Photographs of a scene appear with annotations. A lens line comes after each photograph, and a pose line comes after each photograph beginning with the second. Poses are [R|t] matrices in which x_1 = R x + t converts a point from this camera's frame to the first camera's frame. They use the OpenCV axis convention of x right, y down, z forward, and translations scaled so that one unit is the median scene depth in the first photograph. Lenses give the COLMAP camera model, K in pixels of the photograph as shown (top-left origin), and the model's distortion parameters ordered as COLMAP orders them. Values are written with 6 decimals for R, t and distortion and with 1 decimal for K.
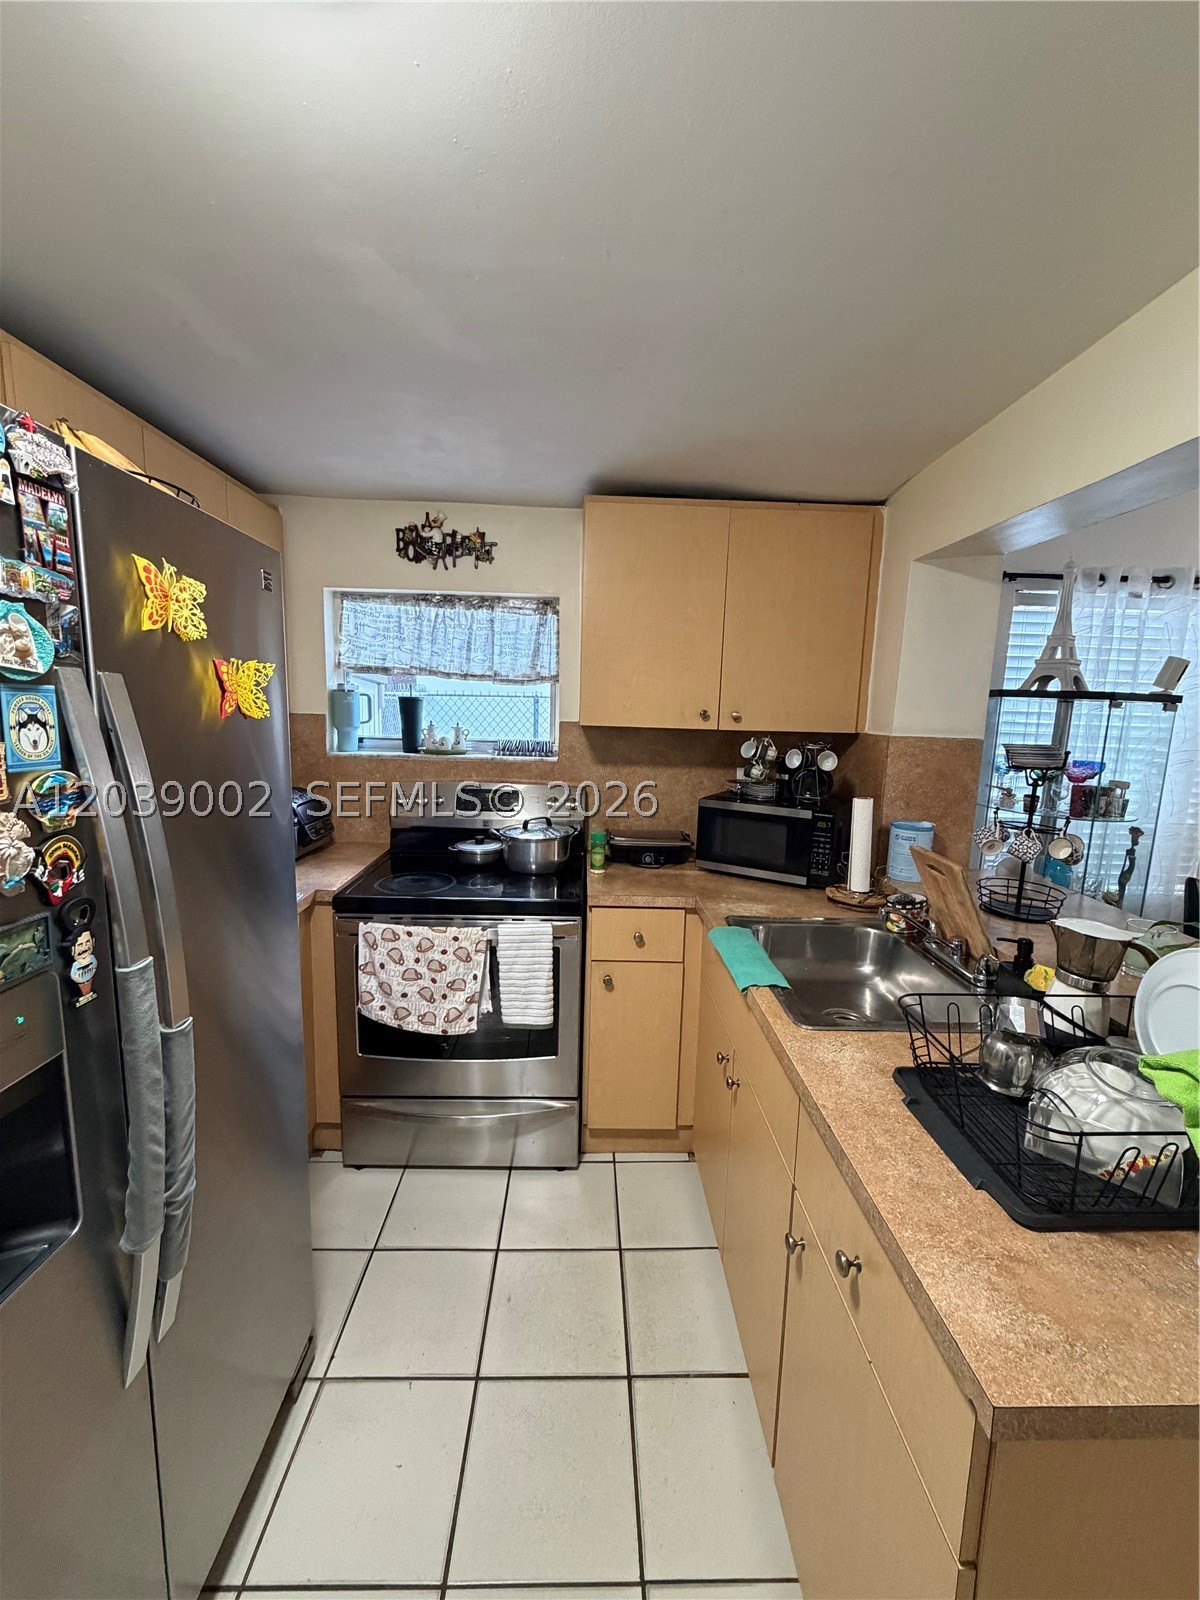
lens RADIAL K [[638.4, 0, 600.8], [0, 638.4, 793.1], [0, 0, 1]] dist [-0.001194, -0.000252]
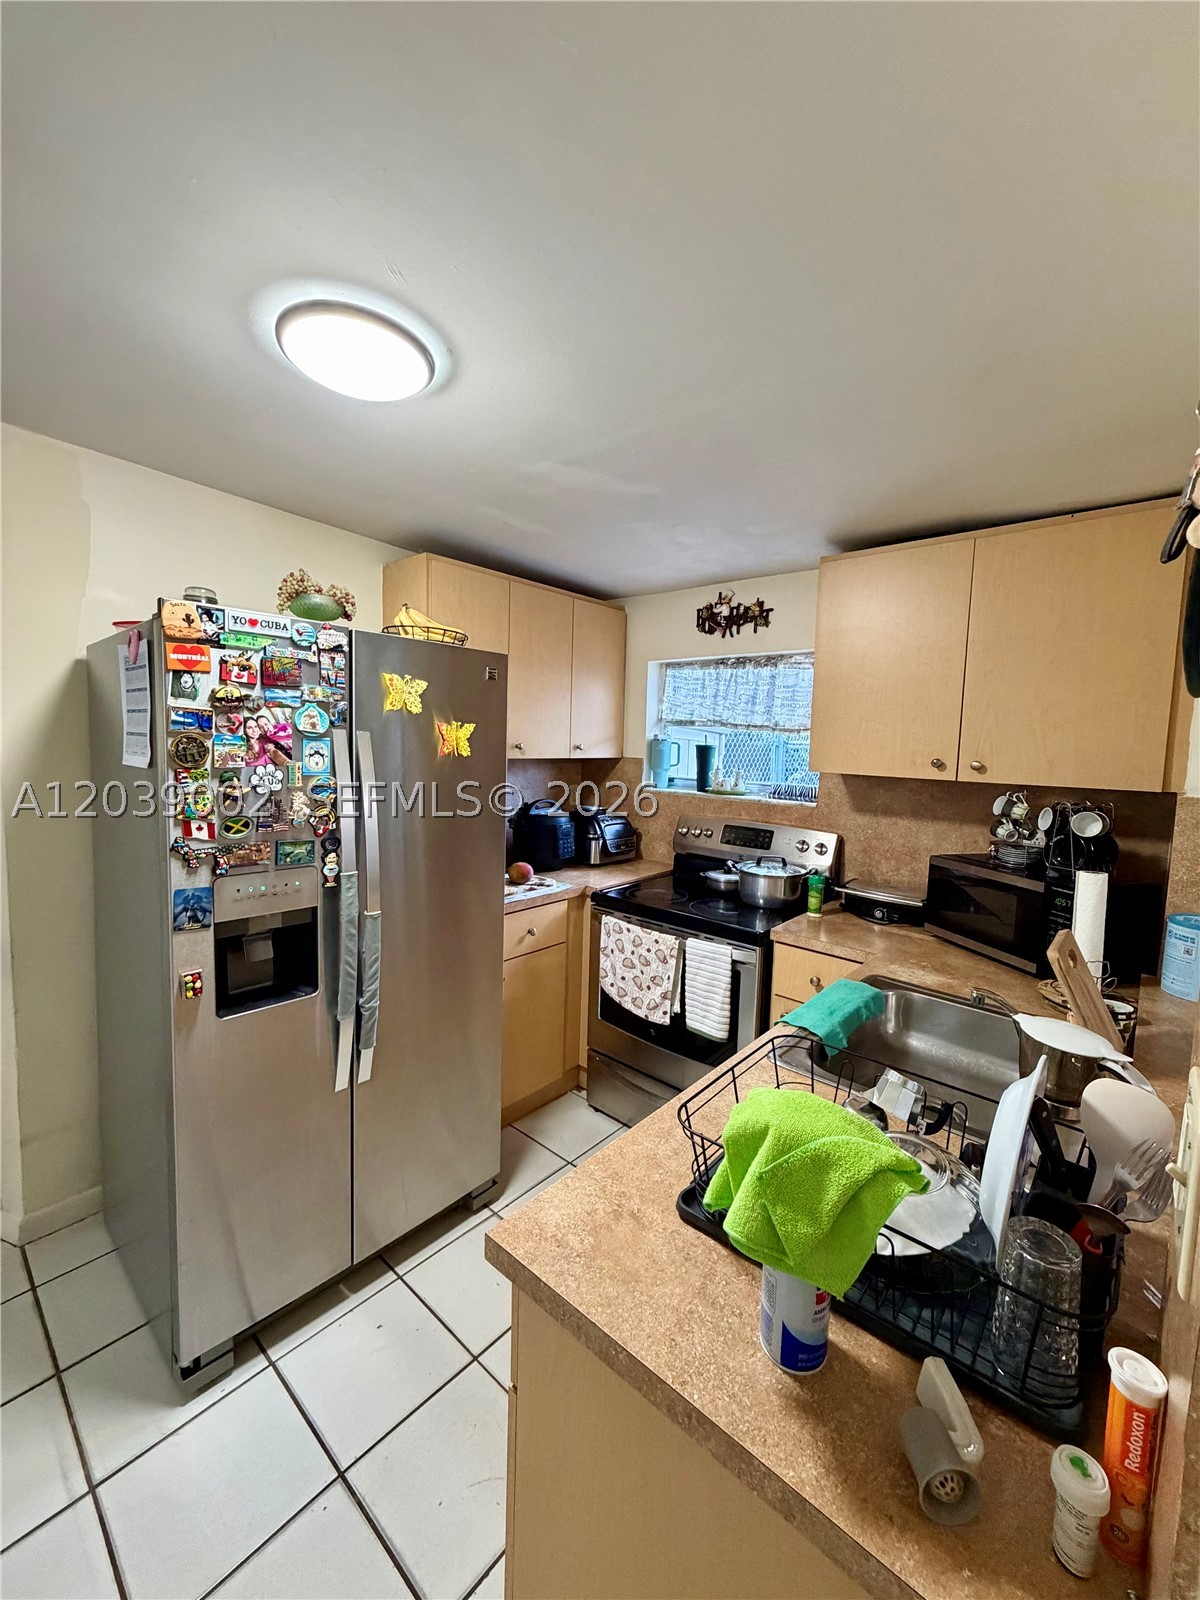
lens RADIAL K [[638.4, 0, 600.8], [0, 638.4, 793.1], [0, 0, 1]] dist [-0.001194, -0.000252]
pose [[0.731852, 0.050870, -0.679563, 0.492254], [-0.102581, 0.994071, -0.036060, 0.001867], [0.673699, 0.096101, 0.732731, 0.008373]]
